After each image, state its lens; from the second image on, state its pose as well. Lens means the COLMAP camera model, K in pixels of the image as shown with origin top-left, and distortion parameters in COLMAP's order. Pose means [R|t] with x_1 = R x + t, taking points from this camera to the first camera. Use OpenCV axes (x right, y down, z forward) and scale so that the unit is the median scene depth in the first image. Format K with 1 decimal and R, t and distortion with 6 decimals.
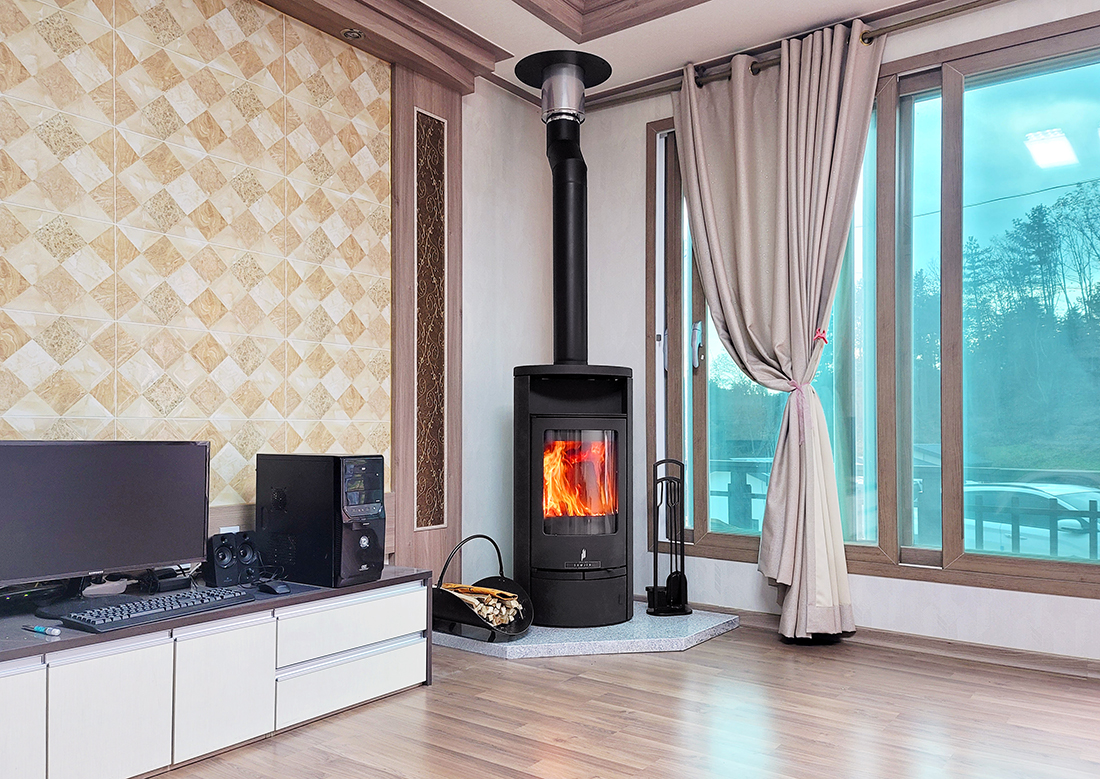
lens RADIAL K [[820.6, 0, 548.3], [0, 820.6, 413.1], [0, 0, 1]] dist [0.043597, -0.041162]
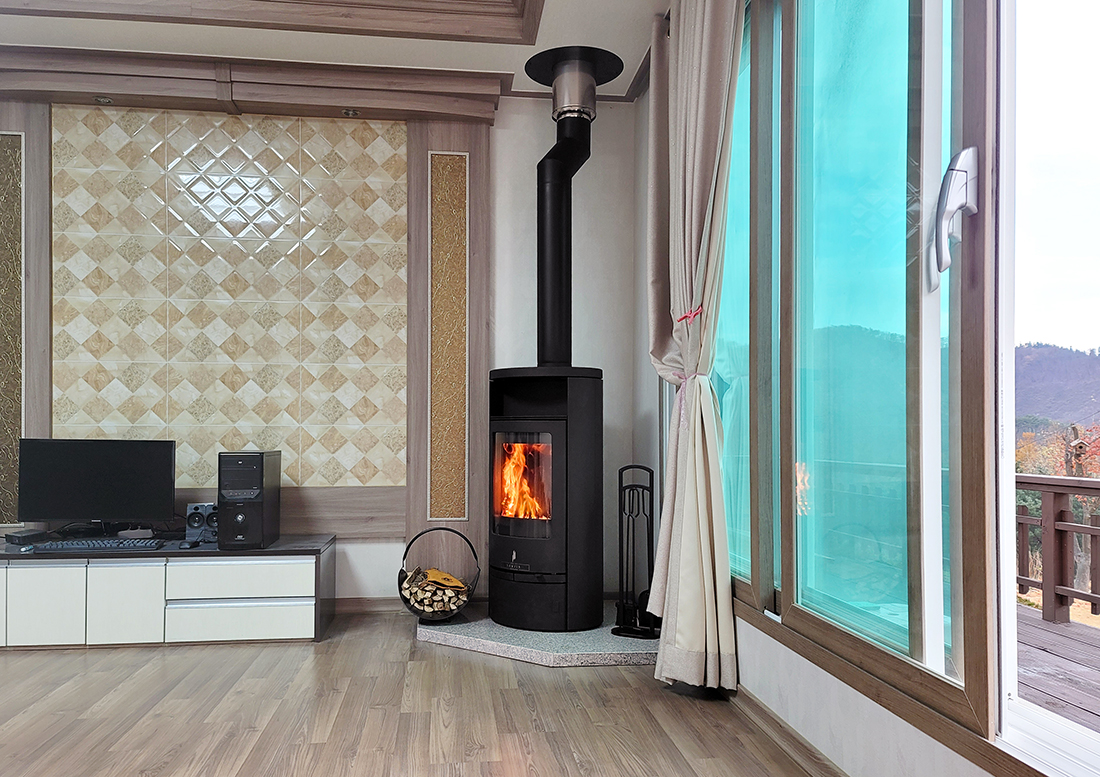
lens RADIAL K [[820.6, 0, 548.3], [0, 820.6, 412.1], [0, 0, 1]] dist [0.043597, -0.041162]
pose [[0.697602, -0.019164, -0.716229, 0.809859], [0.016477, 0.999807, -0.010703, 0.007087], [0.716296, -0.004335, 0.697783, 0.332644]]
